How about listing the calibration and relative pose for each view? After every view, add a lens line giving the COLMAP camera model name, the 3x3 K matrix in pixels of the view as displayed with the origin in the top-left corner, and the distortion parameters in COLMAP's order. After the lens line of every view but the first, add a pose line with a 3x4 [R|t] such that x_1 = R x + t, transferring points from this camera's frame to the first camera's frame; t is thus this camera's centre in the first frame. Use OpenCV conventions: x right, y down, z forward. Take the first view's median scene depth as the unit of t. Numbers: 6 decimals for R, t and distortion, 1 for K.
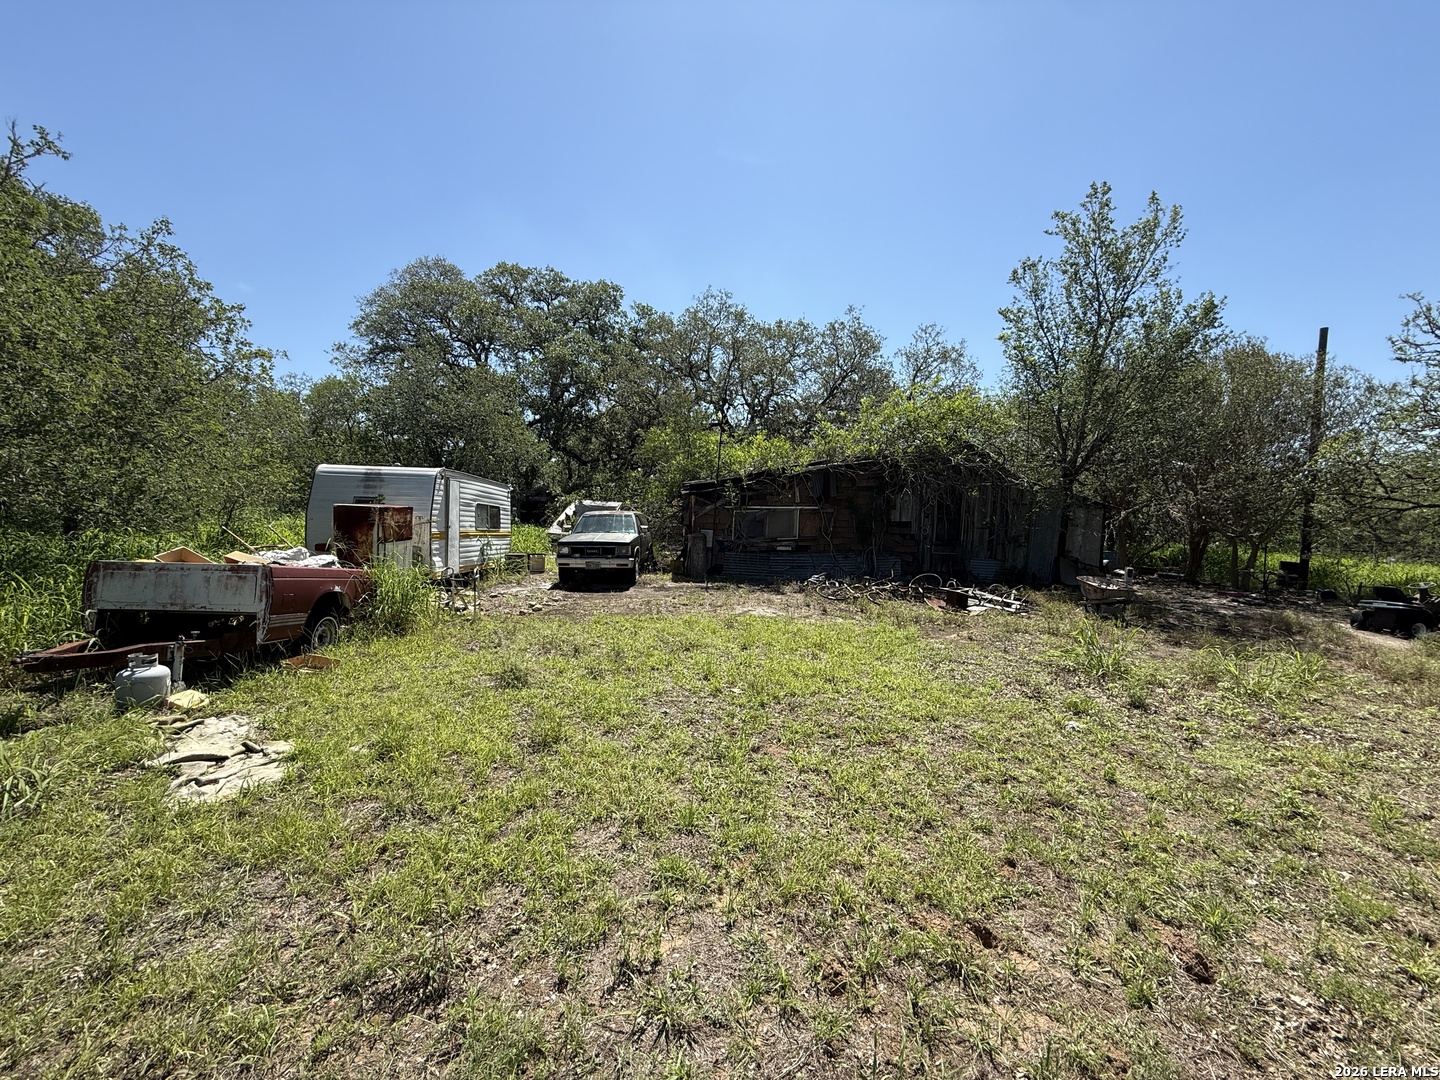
lens RADIAL K [[580.7, 0, 723.2], [0, 580.7, 541.1], [0, 0, 1]] dist [0.007031, -0.000483]
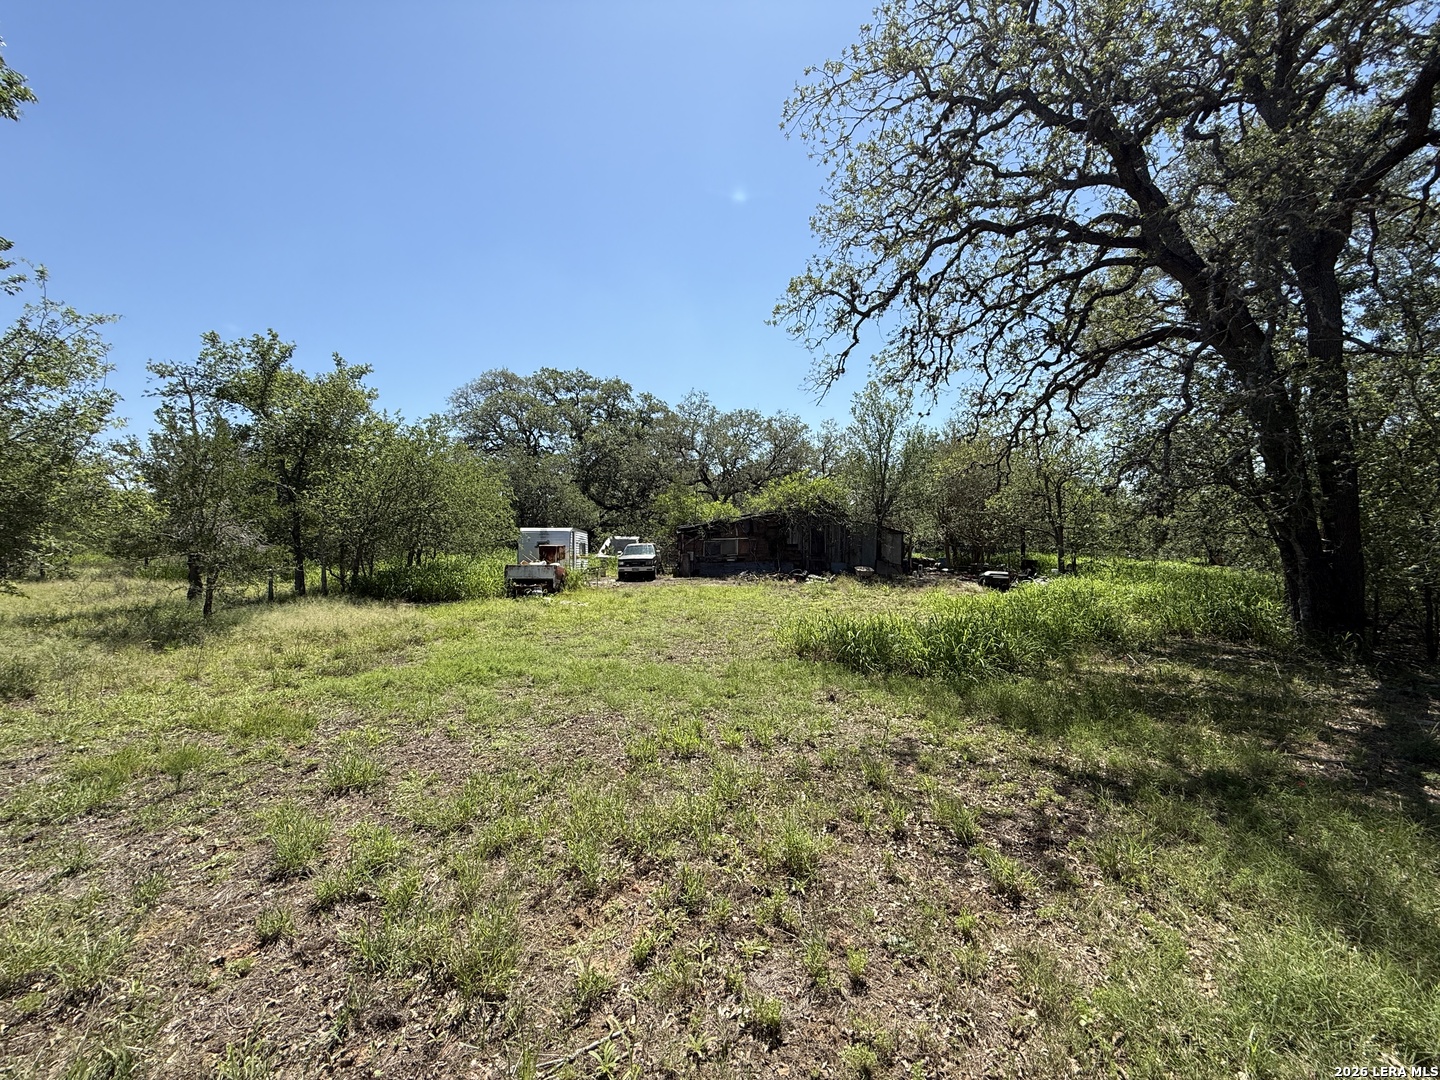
lens RADIAL K [[580.7, 0, 720.8], [0, 580.7, 534.6], [0, 0, 1]] dist [0.007031, -0.000483]
pose [[0.999523, -0.030807, 0.002157, 0.068775], [0.030878, 0.998095, -0.053414, 0.029301], [-0.000507, 0.053455, 0.998570, -0.904695]]
